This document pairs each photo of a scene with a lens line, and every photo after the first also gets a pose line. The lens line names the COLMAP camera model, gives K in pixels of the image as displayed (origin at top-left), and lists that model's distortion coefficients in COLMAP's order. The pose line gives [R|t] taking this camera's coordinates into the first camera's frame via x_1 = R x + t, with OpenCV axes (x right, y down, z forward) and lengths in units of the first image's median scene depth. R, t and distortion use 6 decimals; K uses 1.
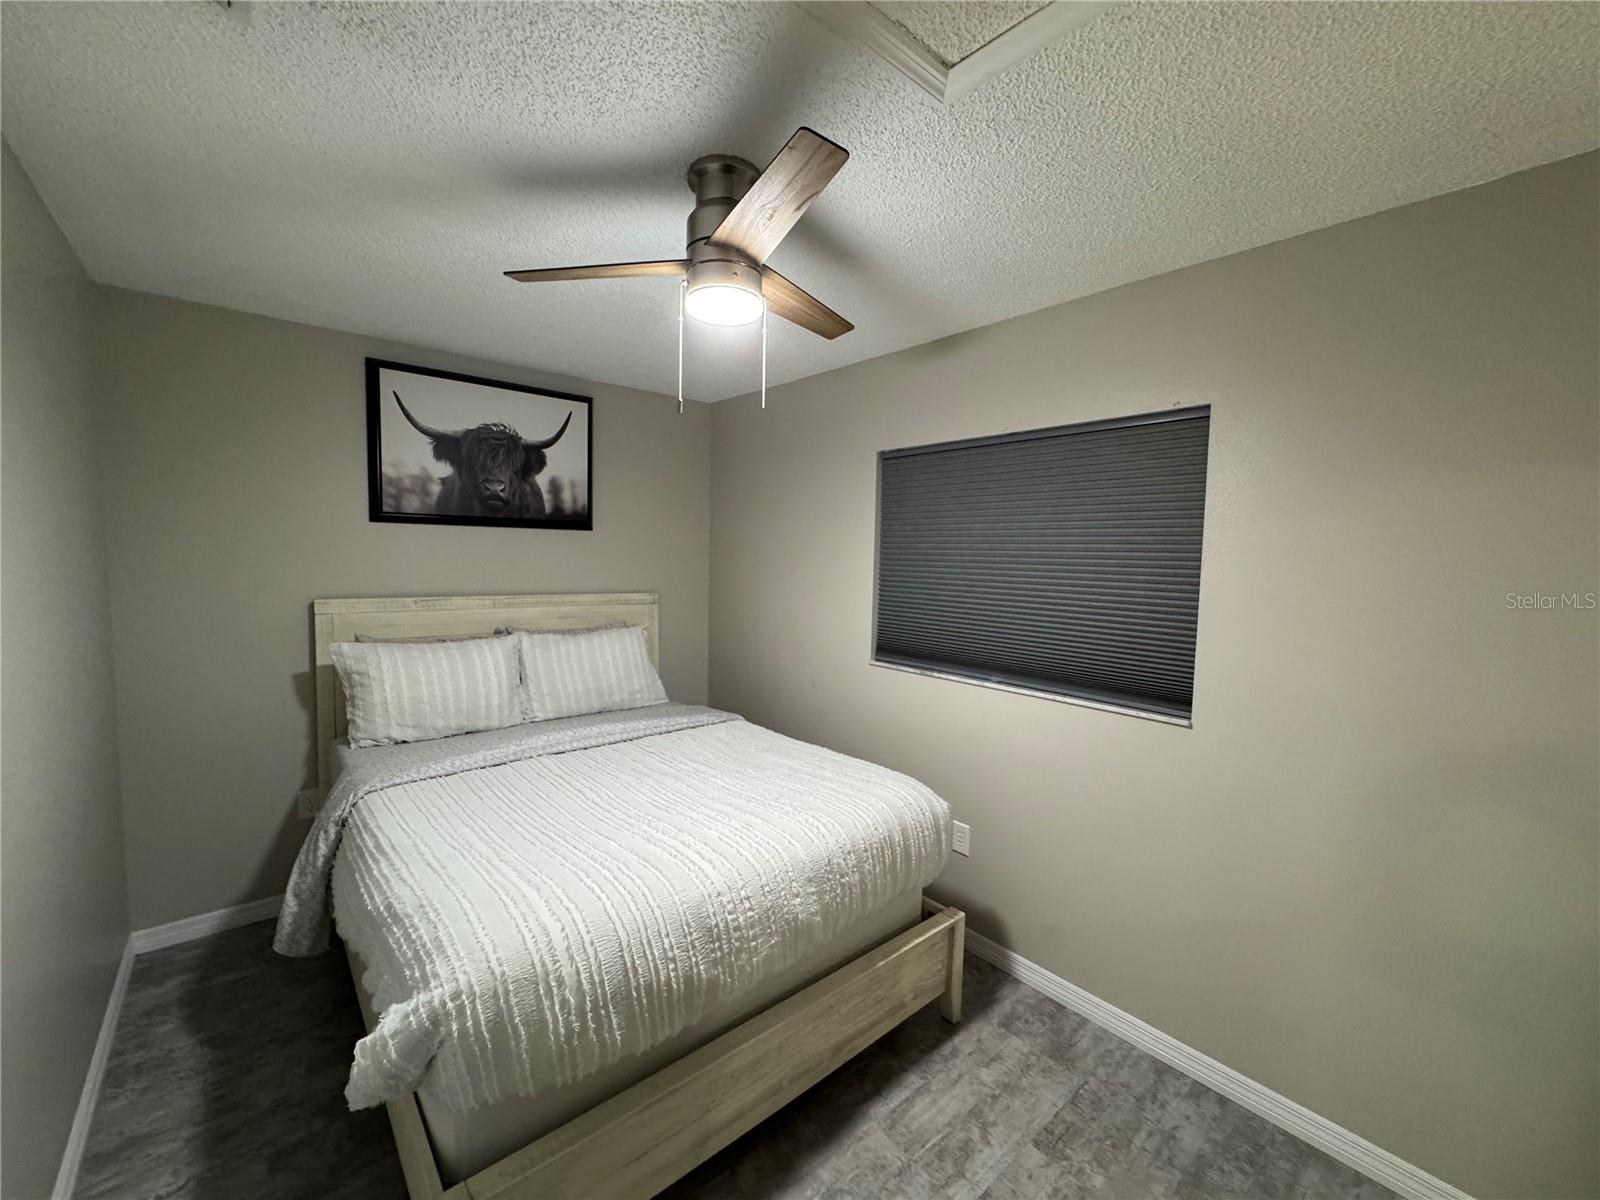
lens RADIAL K [[637.6, 0, 803.8], [0, 637.6, 596.7], [0, 0, 1]] dist [0.001076, 0.000019]
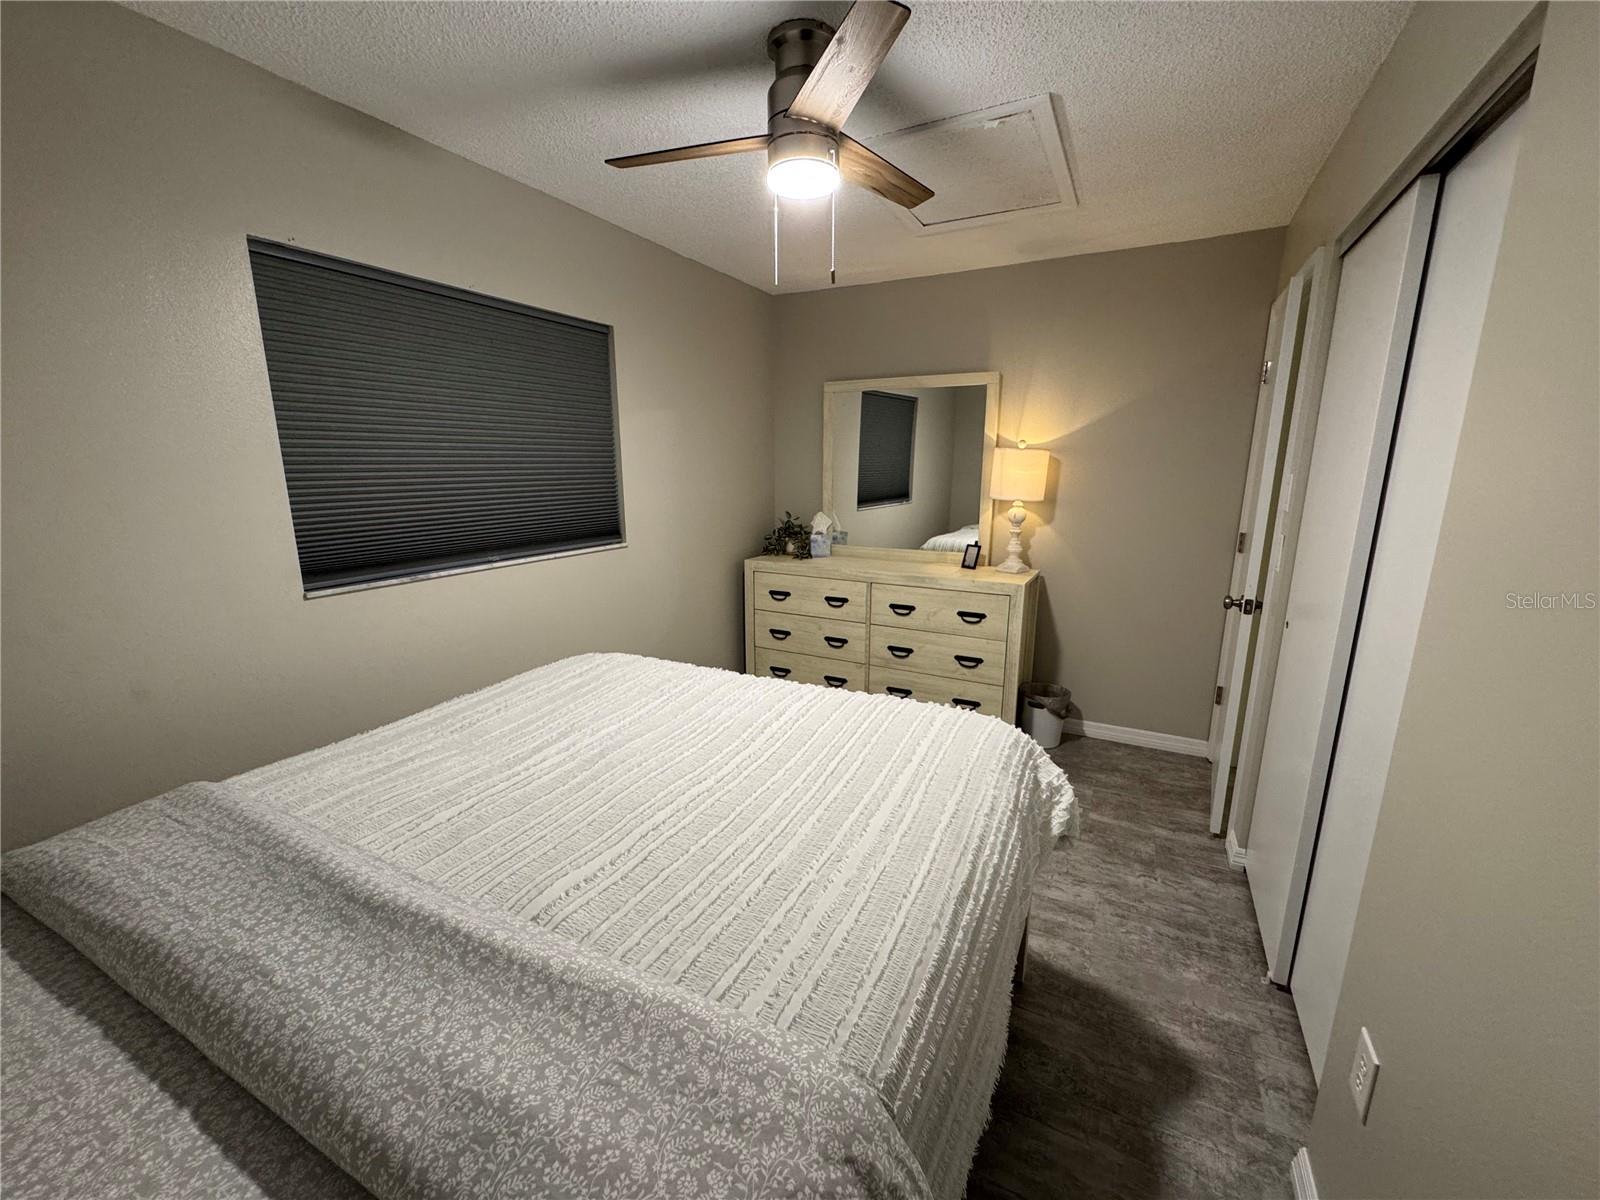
lens RADIAL K [[637.6, 0, 804.1], [0, 637.6, 600.9], [0, 0, 1]] dist [0.001076, 0.000019]
pose [[-0.364614, -0.220740, 0.904616, -0.974352], [0.059125, 0.964047, 0.259072, -0.041482], [-0.929280, 0.147947, -0.338453, 1.143631]]
